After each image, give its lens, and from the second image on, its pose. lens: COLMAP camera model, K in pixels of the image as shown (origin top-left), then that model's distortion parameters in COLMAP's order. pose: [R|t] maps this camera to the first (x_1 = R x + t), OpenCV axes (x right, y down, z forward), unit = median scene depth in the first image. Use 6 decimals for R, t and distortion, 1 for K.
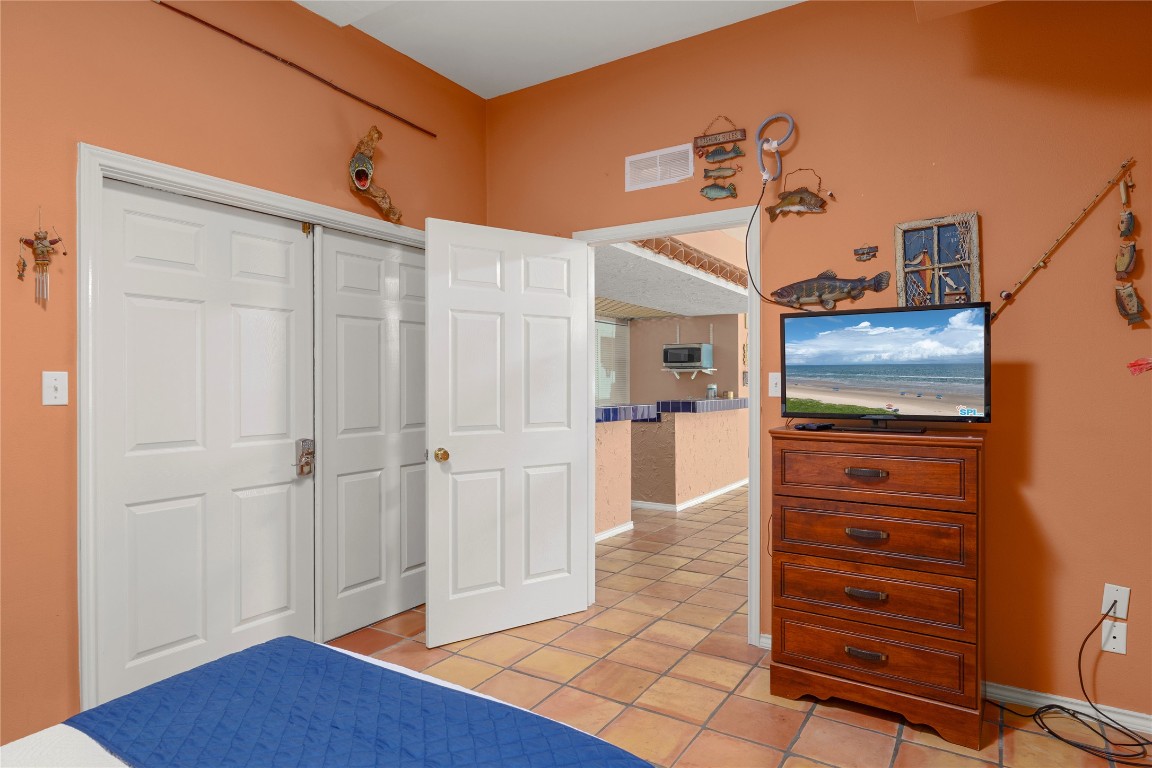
lens RADIAL K [[656.6, 0, 576.0], [0, 656.6, 384.0], [0, 0, 1]] dist [-0.003738, -0.000456]
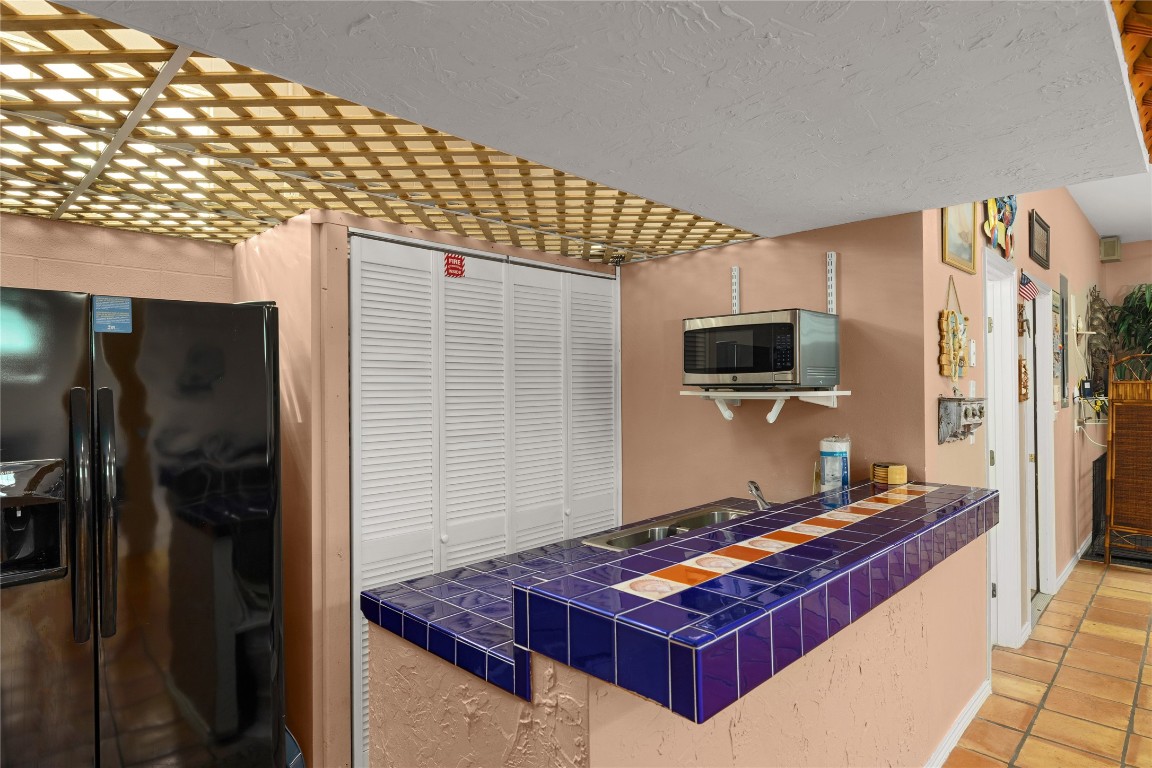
lens RADIAL K [[656.6, 0, 576.0], [0, 656.6, 384.0], [0, 0, 1]] dist [-0.003738, -0.000456]
pose [[0.982170, -0.008000, -0.187825, 0.144328], [0.006886, 0.999955, -0.006582, -0.025142], [0.187869, 0.005171, 0.982180, 0.665139]]
